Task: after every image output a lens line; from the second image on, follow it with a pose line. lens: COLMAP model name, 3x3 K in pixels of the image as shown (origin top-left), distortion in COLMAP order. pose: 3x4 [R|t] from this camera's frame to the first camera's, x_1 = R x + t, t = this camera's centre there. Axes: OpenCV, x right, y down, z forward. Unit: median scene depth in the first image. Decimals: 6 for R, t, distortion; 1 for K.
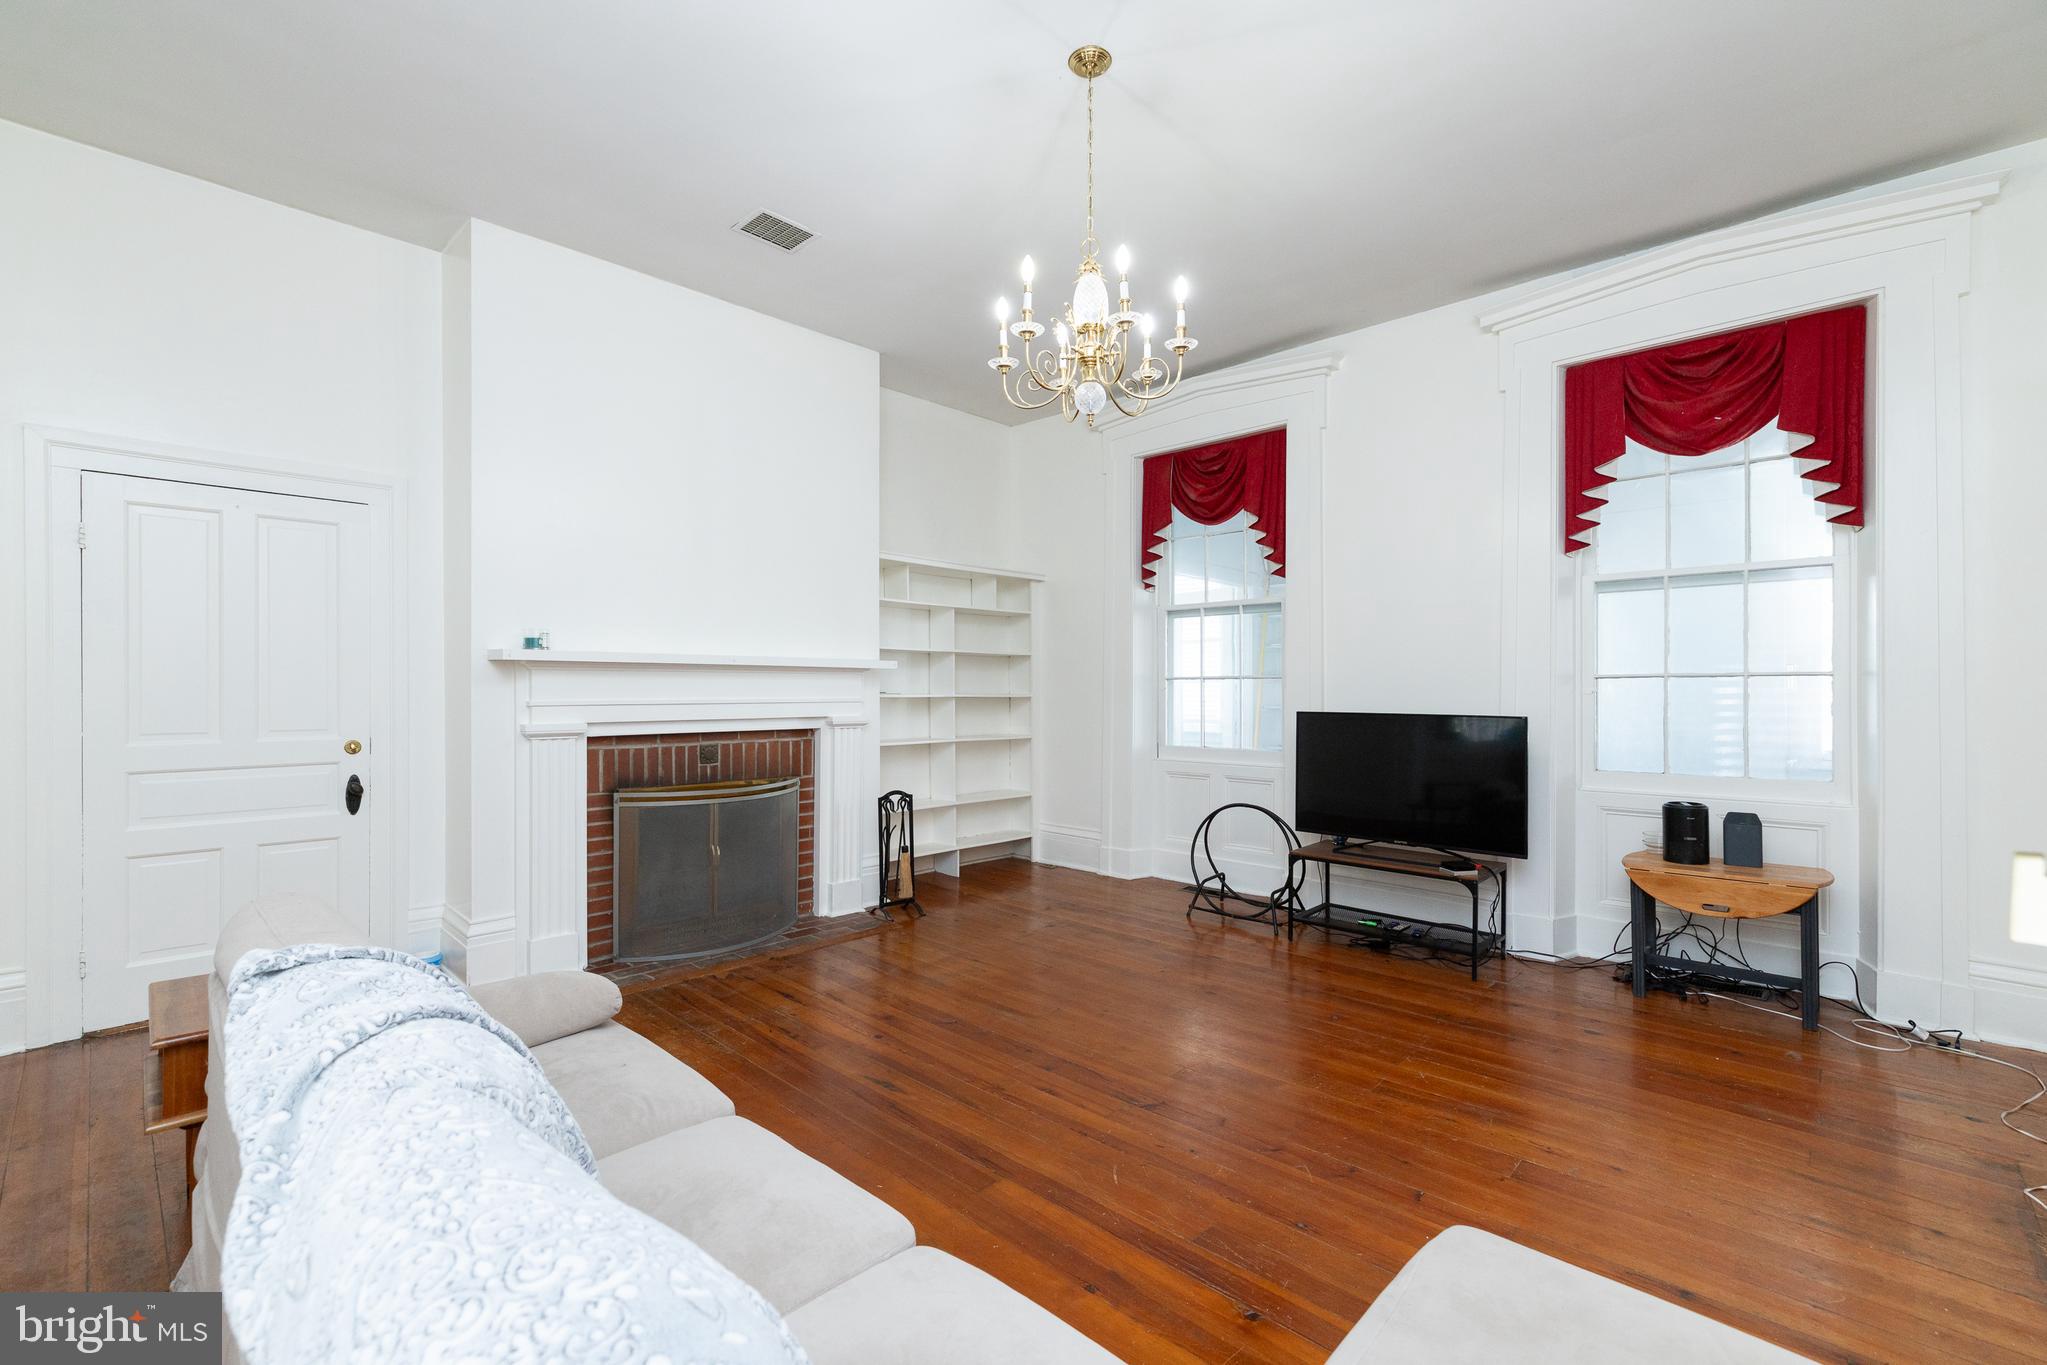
lens RADIAL K [[870.0, 0, 1013.7], [0, 870.0, 686.3], [0, 0, 1]] dist [-0.000357, 0.000167]
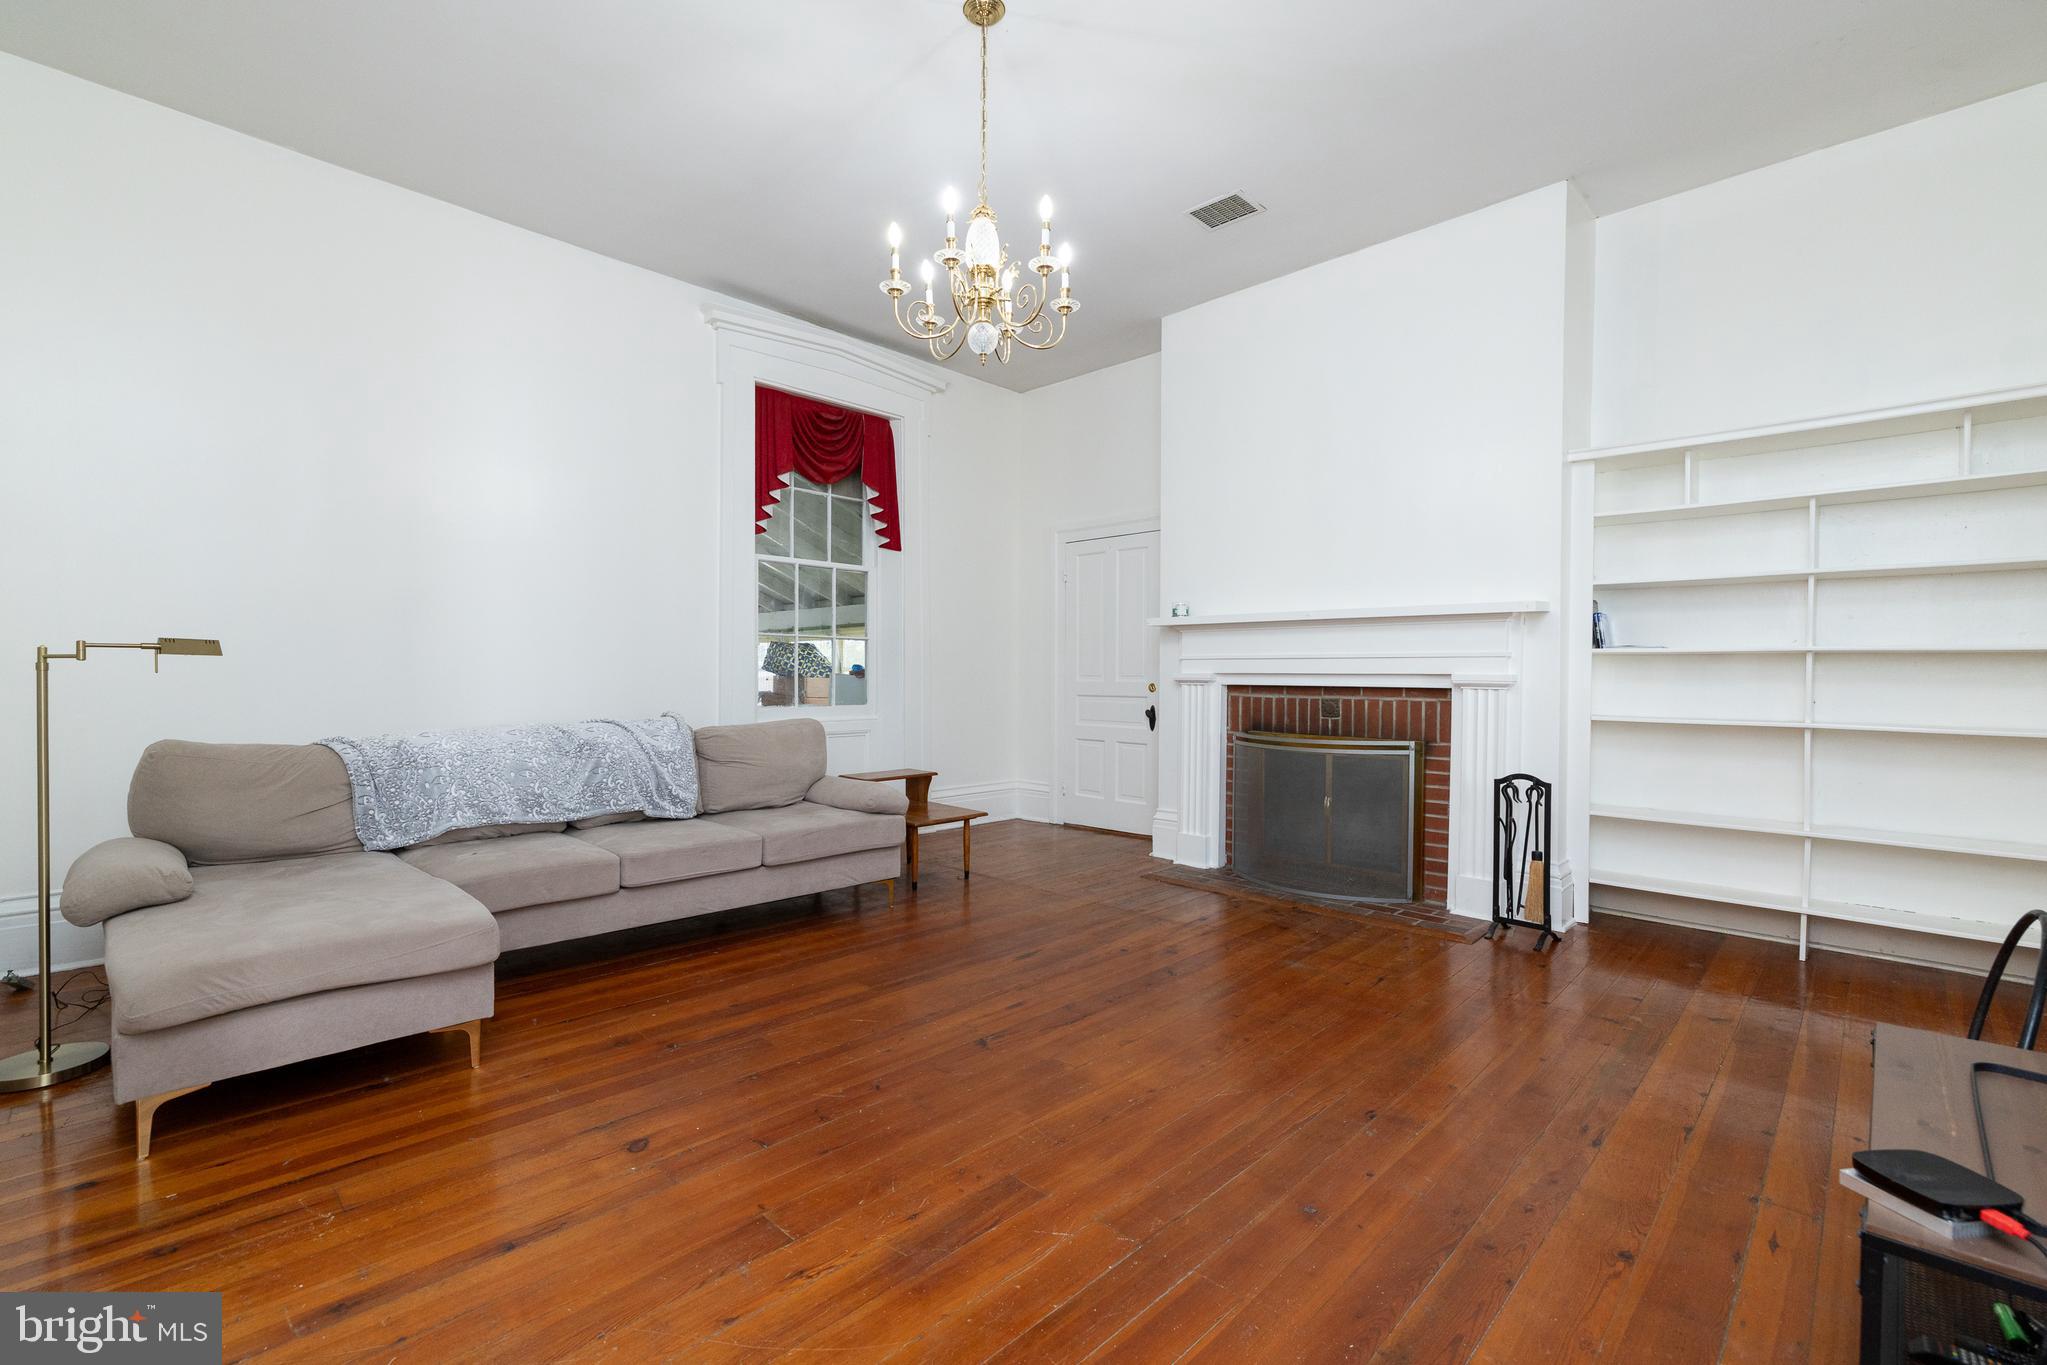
lens RADIAL K [[922.5, 0, 1043.0], [0, 922.5, 691.7], [0, 0, 1]] dist [0.002202, 0.000994]
pose [[-0.002707, 0.015699, -0.999873, 0.766340], [-0.003890, 0.999869, 0.015710, 0.044346], [0.999989, 0.003932, -0.002646, 0.686384]]
